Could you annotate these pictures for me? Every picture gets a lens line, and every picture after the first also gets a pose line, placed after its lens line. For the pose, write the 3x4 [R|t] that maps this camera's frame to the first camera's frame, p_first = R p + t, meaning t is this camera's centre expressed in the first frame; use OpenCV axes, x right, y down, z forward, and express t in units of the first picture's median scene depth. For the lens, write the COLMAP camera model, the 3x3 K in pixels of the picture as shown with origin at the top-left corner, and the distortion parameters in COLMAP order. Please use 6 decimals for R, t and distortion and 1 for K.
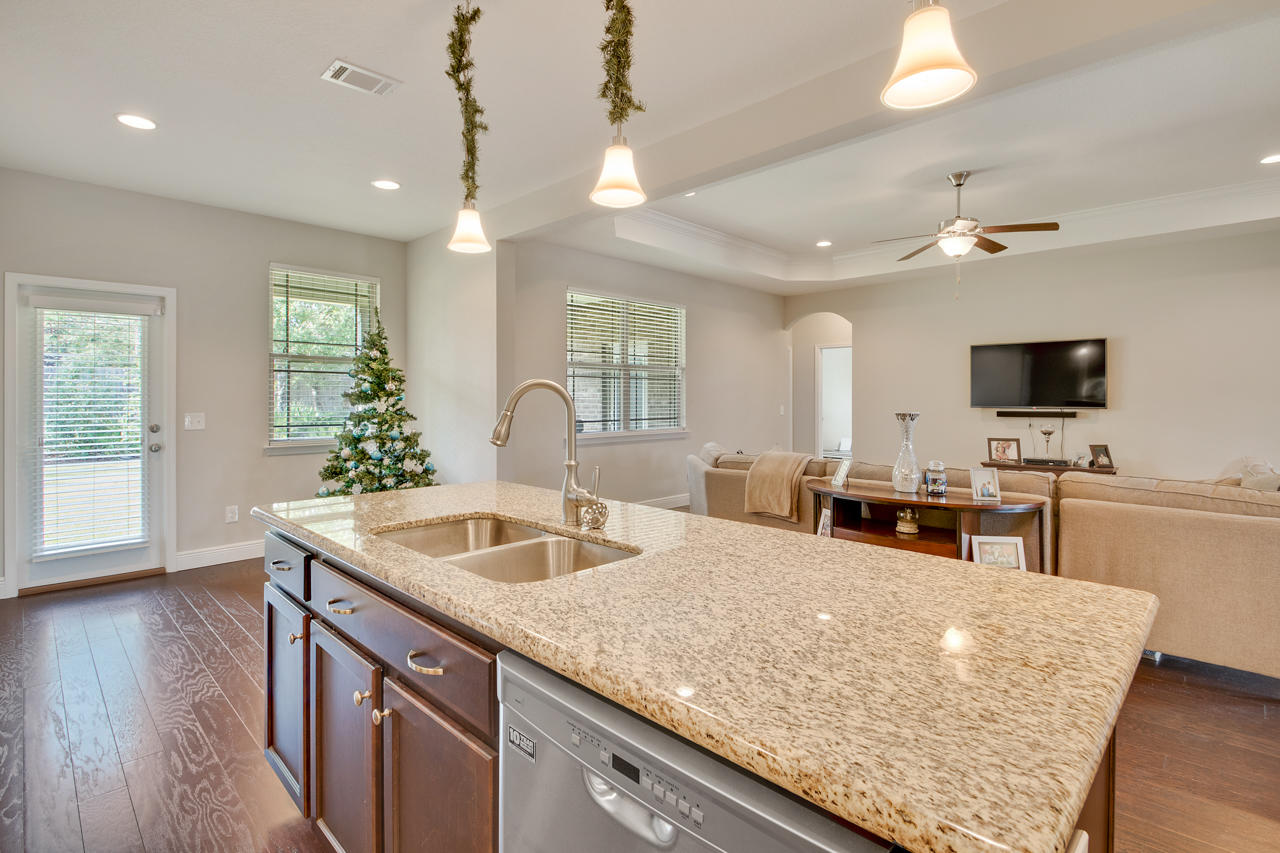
lens RADIAL K [[607.6, 0, 634.3], [0, 607.6, 390.0], [0, 0, 1]] dist [0.009346, 0.000052]
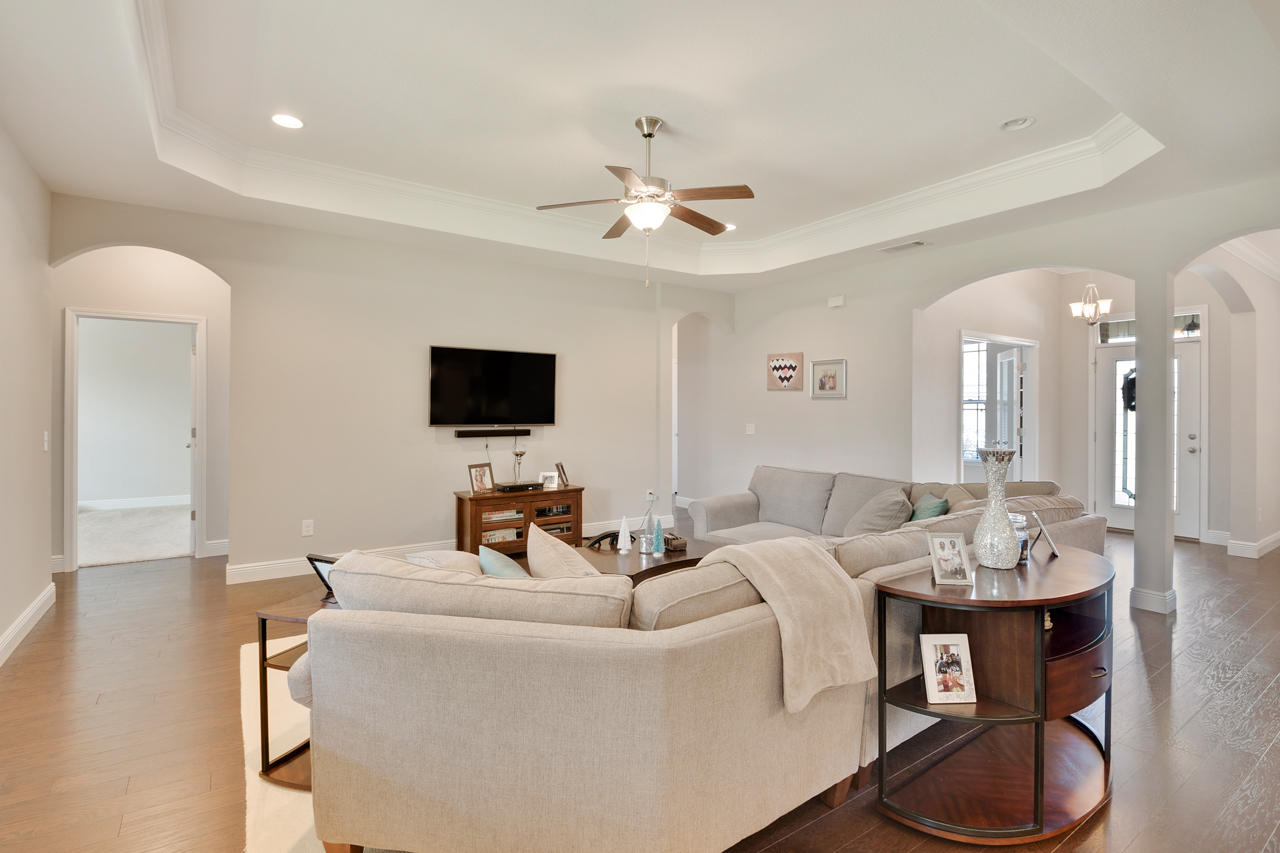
lens RADIAL K [[599.6, 0, 636.6], [0, 599.6, 413.6], [0, 0, 1]] dist [0.000017, -0.000225]
pose [[0.186899, -0.001762, 0.982378, -0.149212], [-0.019682, 0.999791, 0.005538, 0.003055], [-0.982182, -0.020371, 0.186825, 0.651115]]
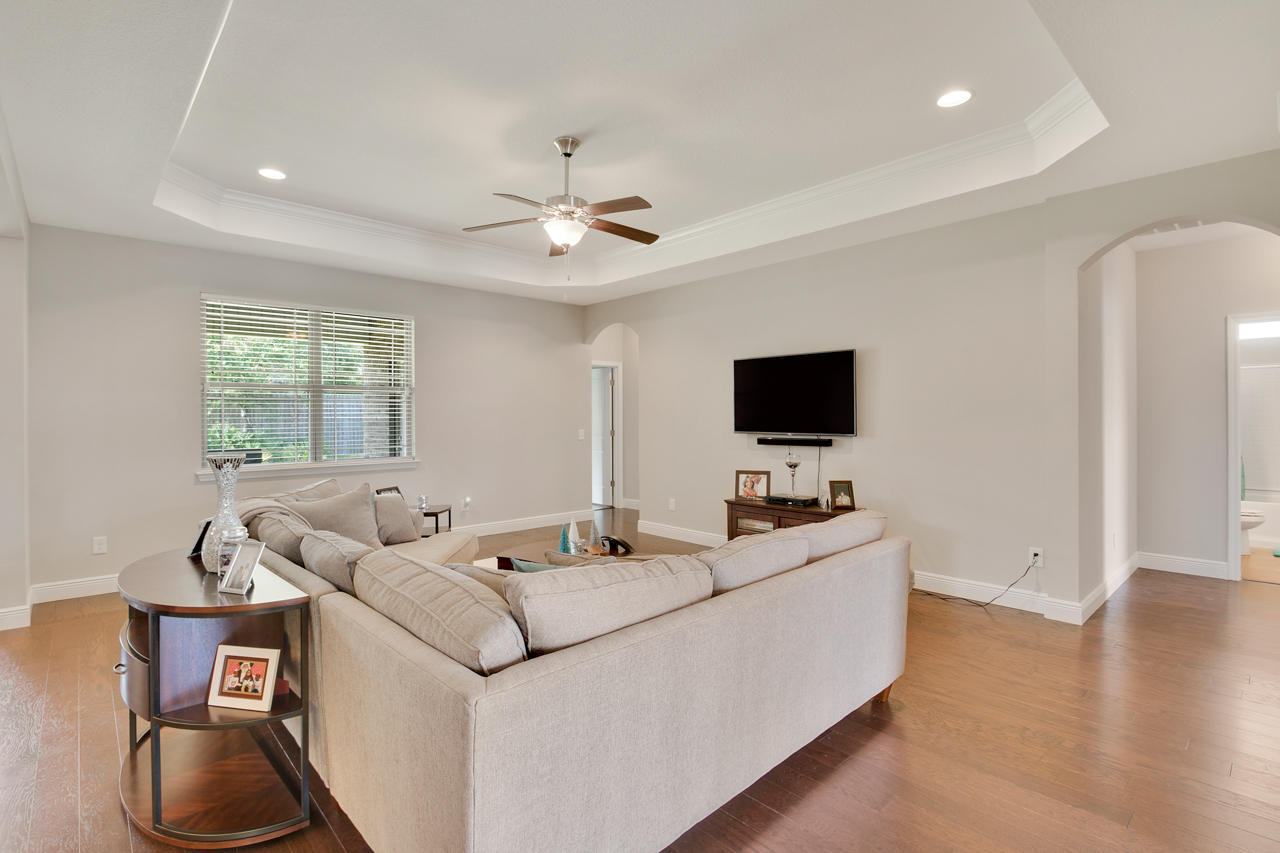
lens RADIAL K [[599.6, 0, 636.6], [0, 599.6, 413.6], [0, 0, 1]] dist [0.000017, -0.000225]
pose [[0.998909, -0.004421, -0.046497, 0.490373], [0.005162, 0.999861, 0.015828, -0.013008], [0.046421, -0.016050, 0.998793, 0.175826]]
